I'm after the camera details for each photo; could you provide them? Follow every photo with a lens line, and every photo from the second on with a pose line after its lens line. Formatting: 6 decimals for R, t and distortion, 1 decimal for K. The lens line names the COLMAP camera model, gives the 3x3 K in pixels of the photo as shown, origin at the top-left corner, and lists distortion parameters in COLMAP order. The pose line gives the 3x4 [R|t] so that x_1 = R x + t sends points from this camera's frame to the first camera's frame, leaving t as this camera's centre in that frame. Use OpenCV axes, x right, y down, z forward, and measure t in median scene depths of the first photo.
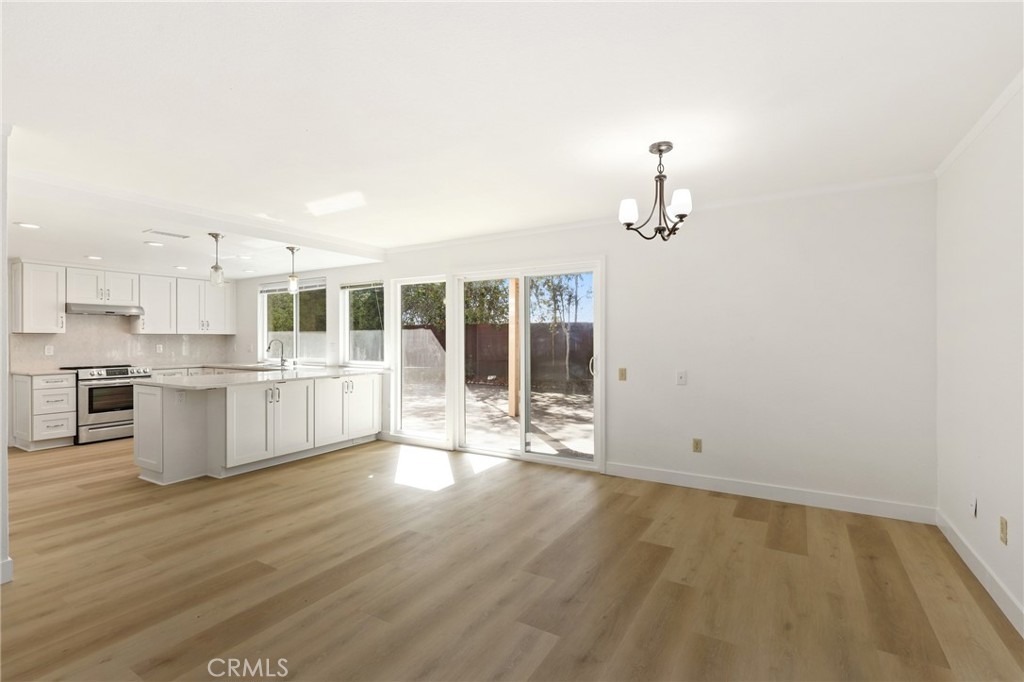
lens RADIAL K [[467.8, 0, 518.5], [0, 467.8, 341.4], [0, 0, 1]] dist [-0.000486, 0.000986]
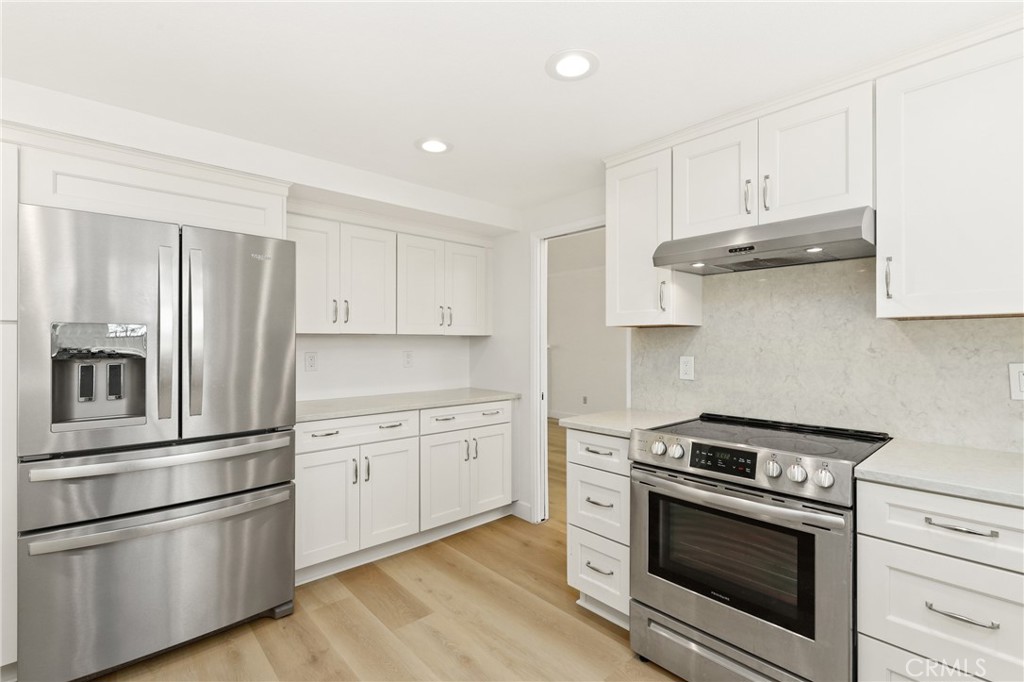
lens RADIAL K [[463.4, 0, 517.6], [0, 463.4, 341.6], [0, 0, 1]] dist [-0.000893, 0.000200]
pose [[-0.291992, -0.000942, -0.956420, -0.582590], [-0.001563, 0.999999, -0.000508, -0.003595], [0.956420, 0.001347, -0.291993, 0.998994]]
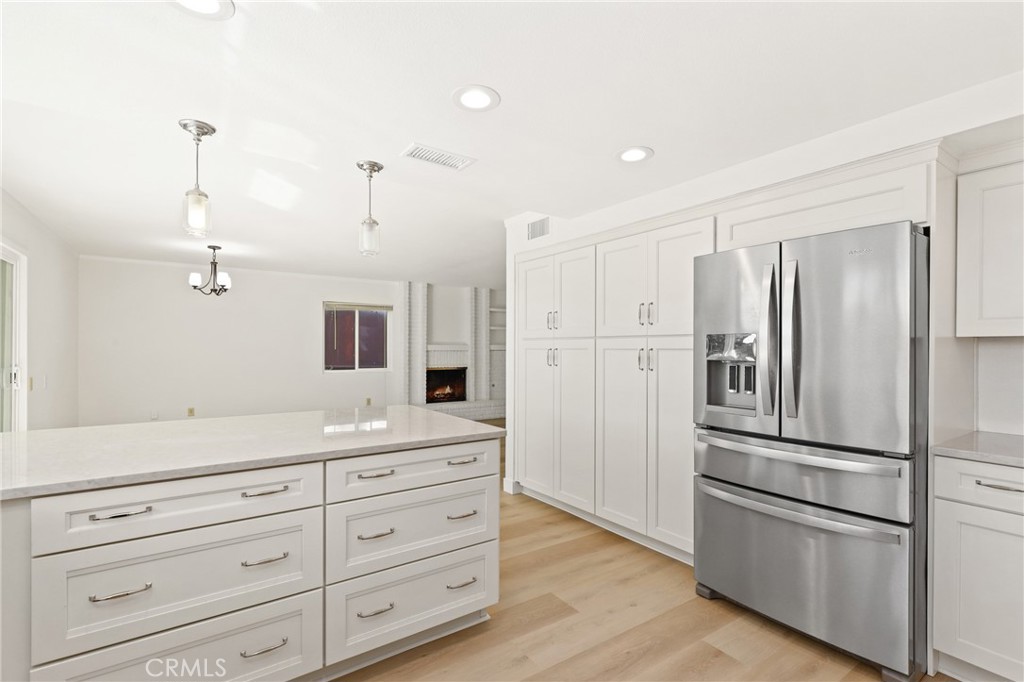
lens RADIAL K [[475.6, 0, 520.0], [0, 475.6, 348.8], [0, 0, 1]] dist [0.002874, 0.000194]
pose [[-0.912704, -0.002785, 0.408612, -0.789637], [-0.001373, 0.999992, 0.003748, -0.003690], [-0.408619, 0.002860, -0.912701, 1.094238]]
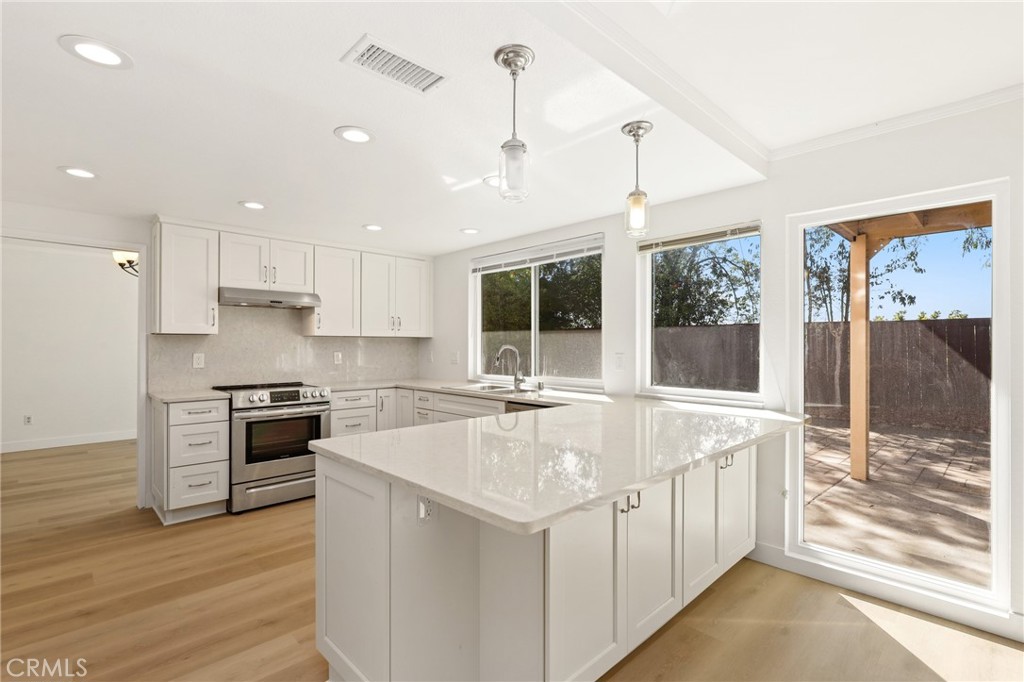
lens RADIAL K [[478.2, 0, 510.5], [0, 478.2, 344.4], [0, 0, 1]] dist [0.000124, 0.000037]
pose [[0.963746, 0.003013, -0.266806, -0.410180], [-0.004364, 0.999980, -0.004468, -0.002432], [0.266787, 0.005470, 0.963740, 0.479456]]
